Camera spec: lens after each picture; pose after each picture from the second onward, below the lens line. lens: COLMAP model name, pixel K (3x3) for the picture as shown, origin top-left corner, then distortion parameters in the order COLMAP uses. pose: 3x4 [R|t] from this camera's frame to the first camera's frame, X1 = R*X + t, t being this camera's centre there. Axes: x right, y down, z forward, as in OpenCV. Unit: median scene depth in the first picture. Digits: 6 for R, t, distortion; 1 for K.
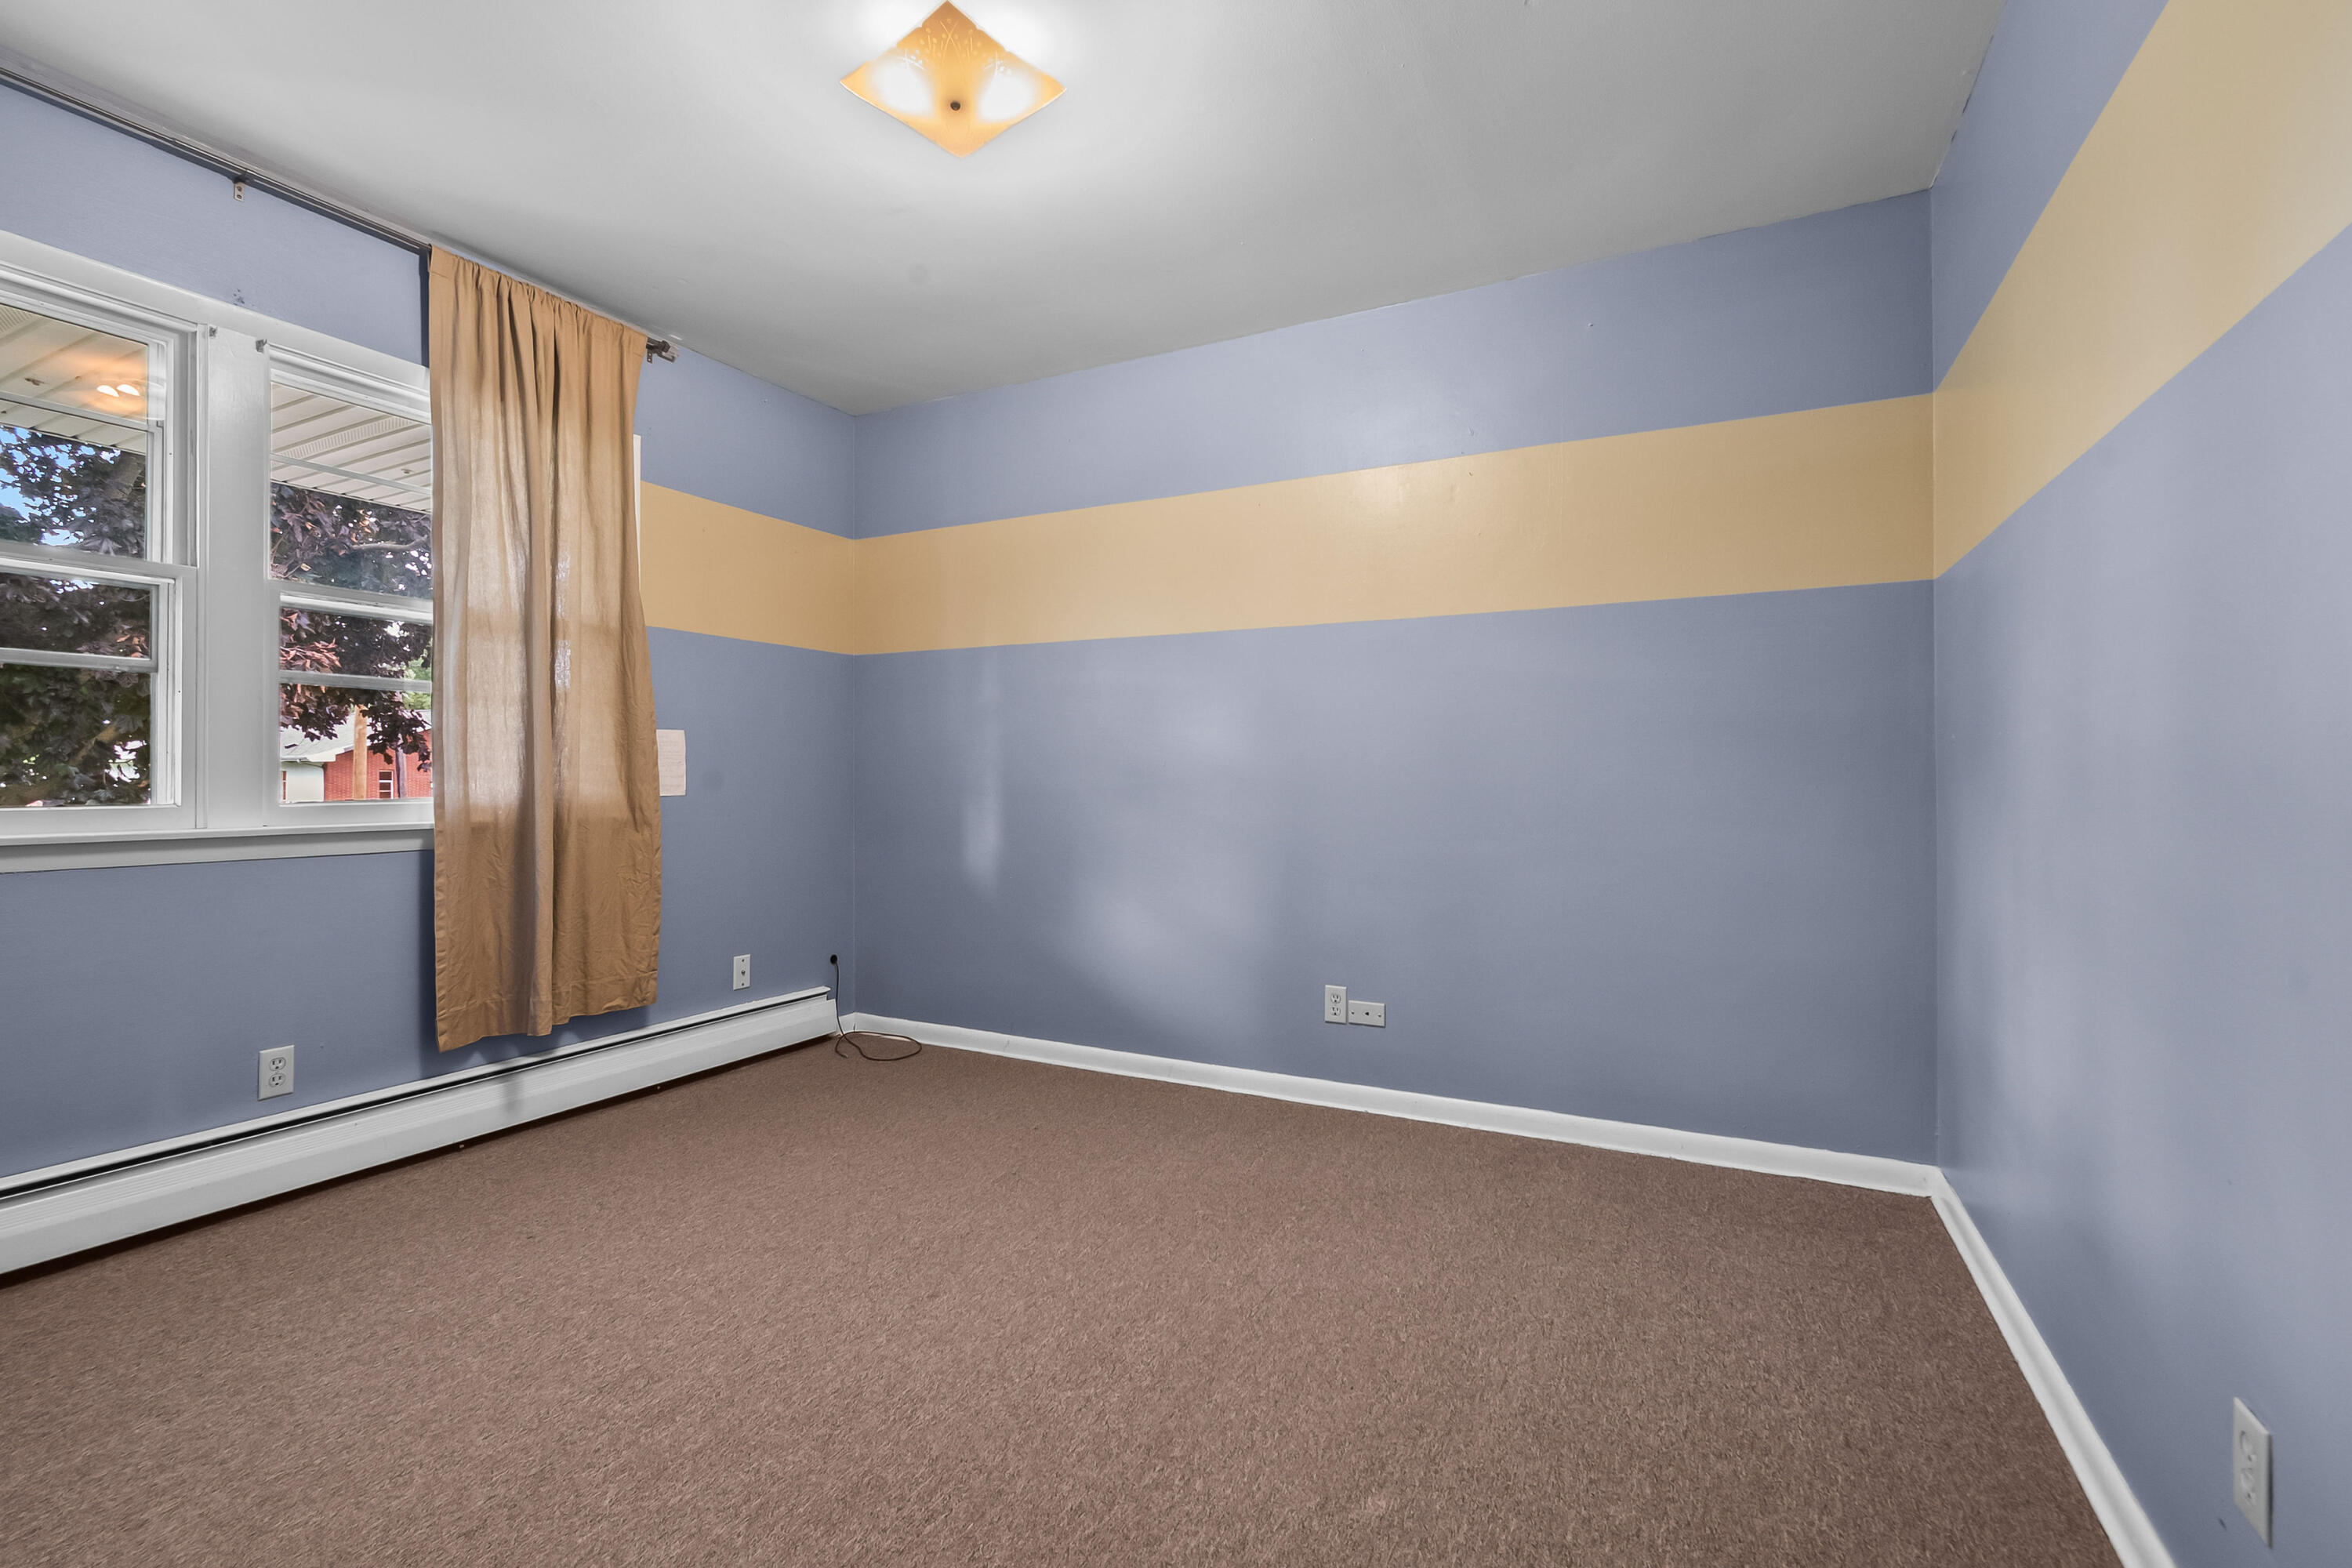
lens RADIAL K [[1043.8, 0, 1133.4], [0, 1043.8, 782.4], [0, 0, 1]] dist [0.007535, -0.005996]
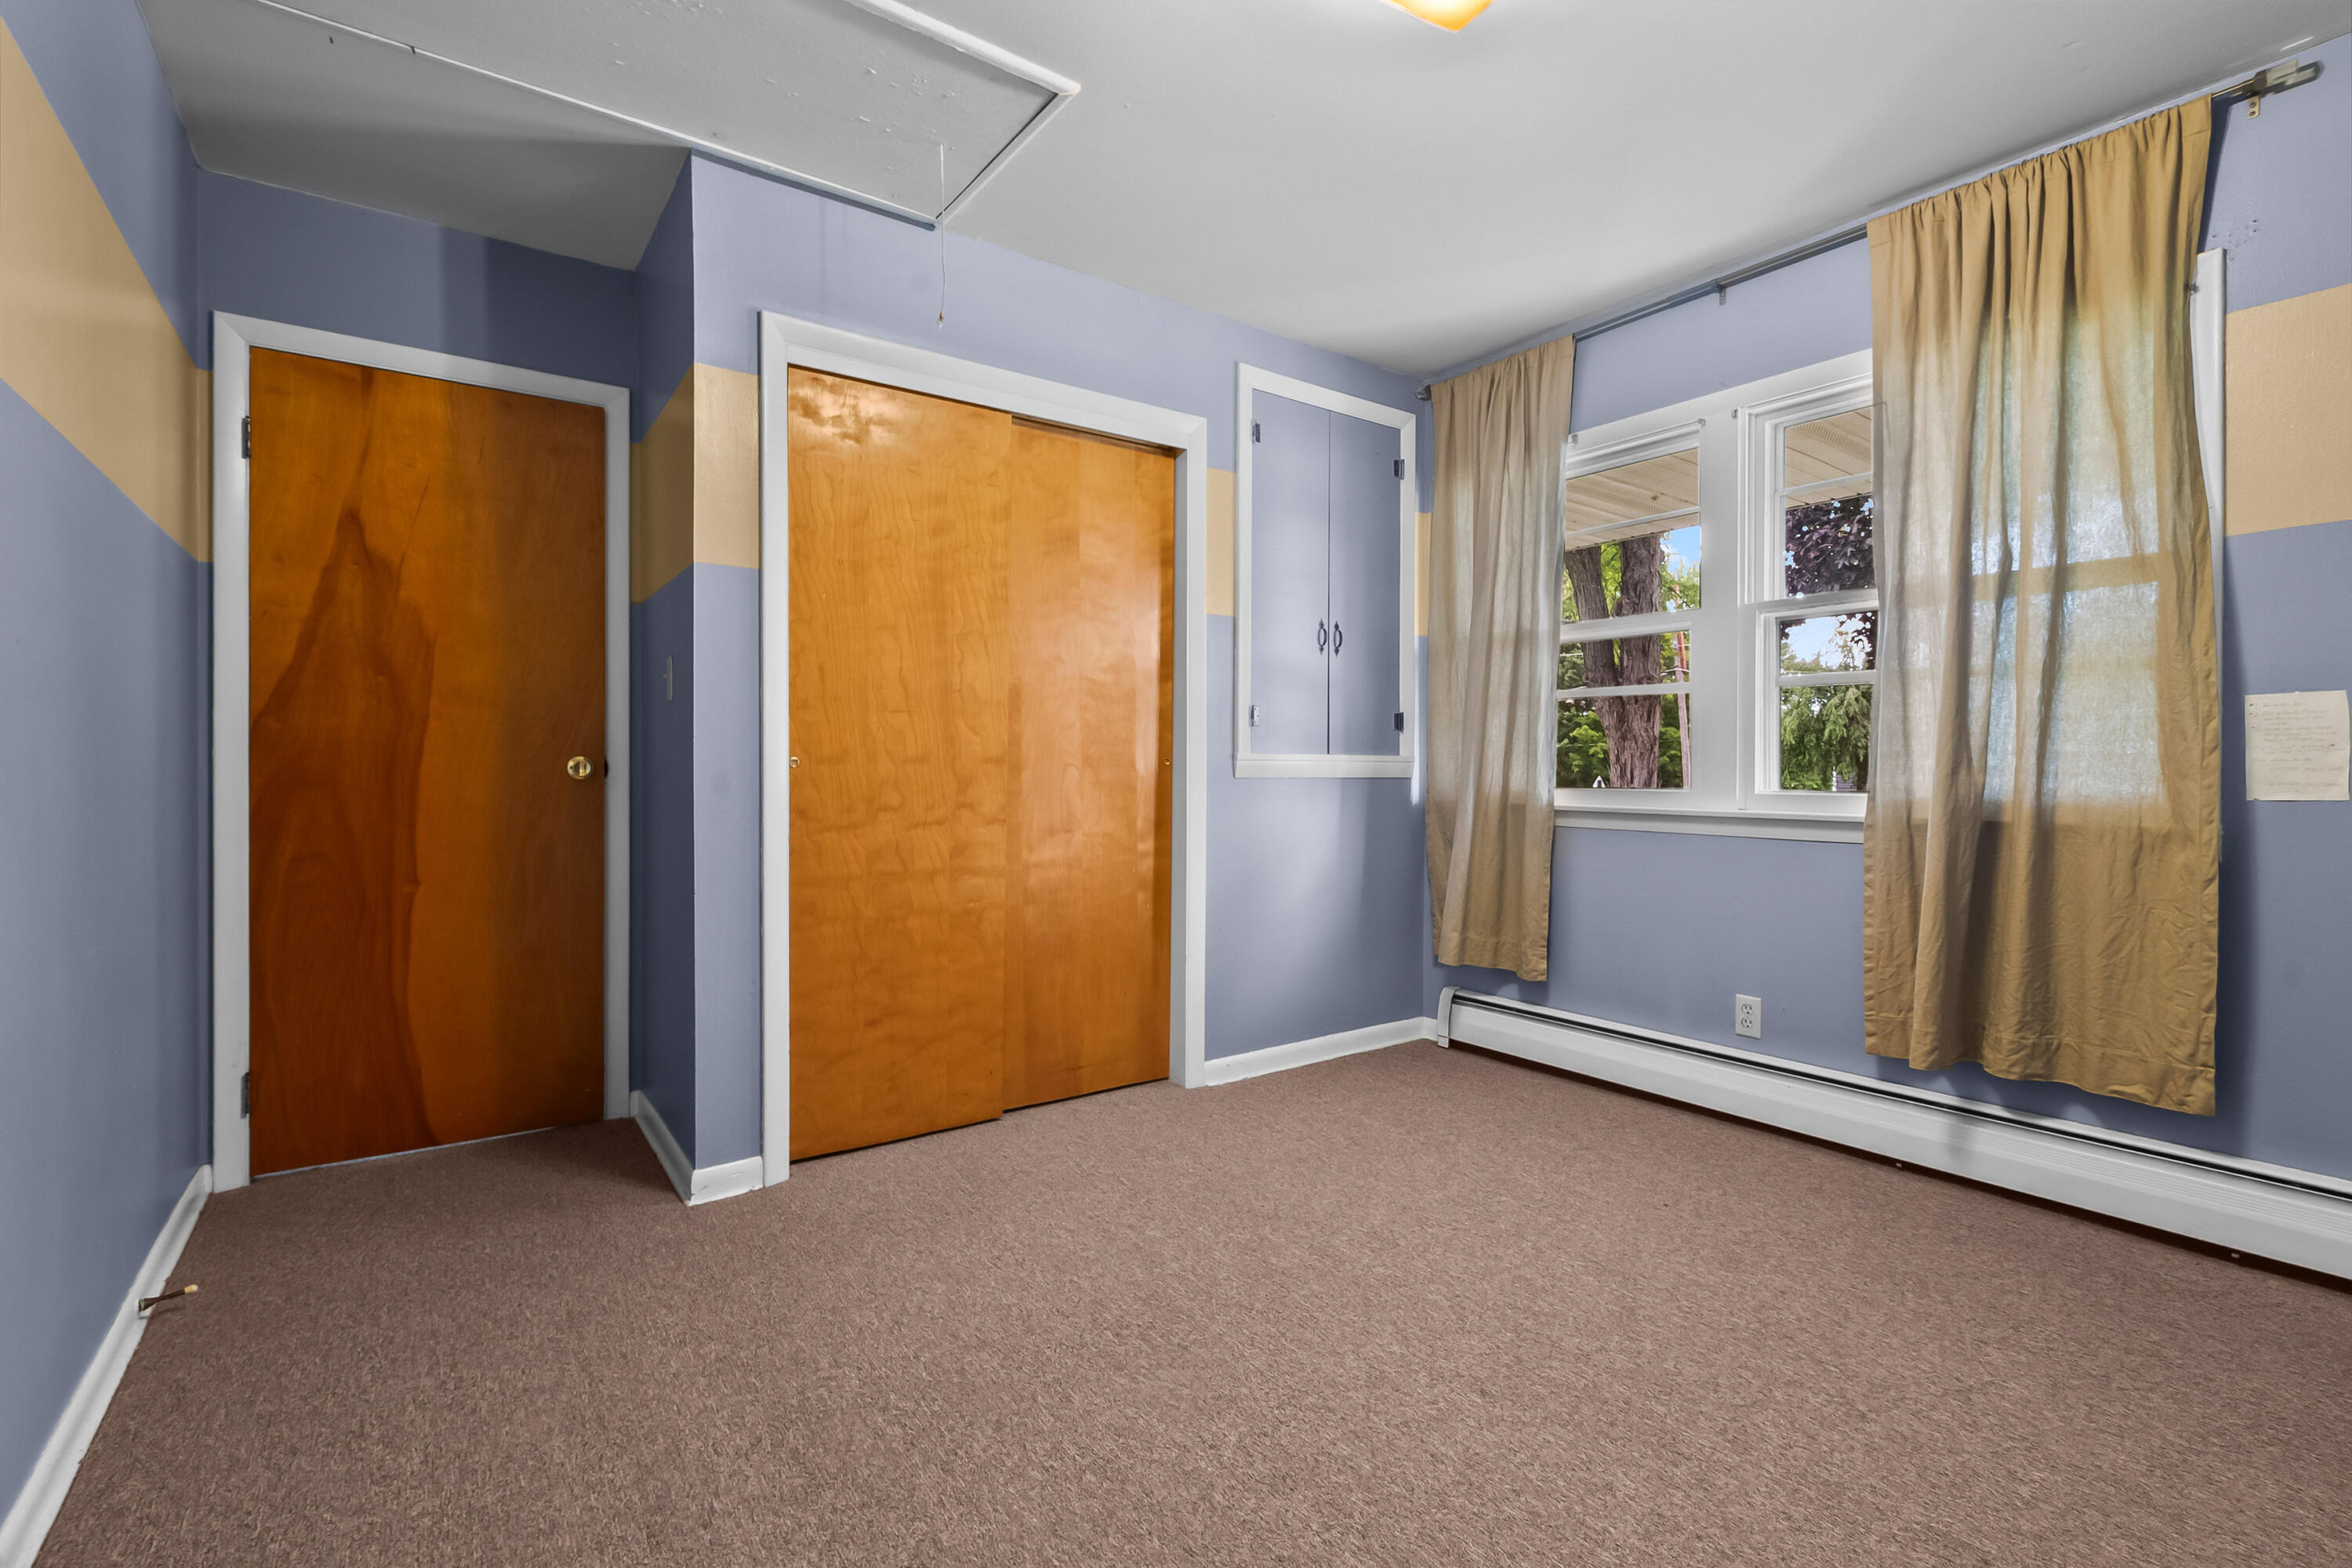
lens RADIAL K [[1043.8, 0, 1175.2], [0, 1043.8, 791.2], [0, 0, 1]] dist [0.007535, -0.005996]
pose [[-0.434112, 0.020355, -0.900629, 0.535189], [-0.005041, 0.999674, 0.025024, -0.007053], [0.900845, 0.015403, -0.433868, 0.922094]]
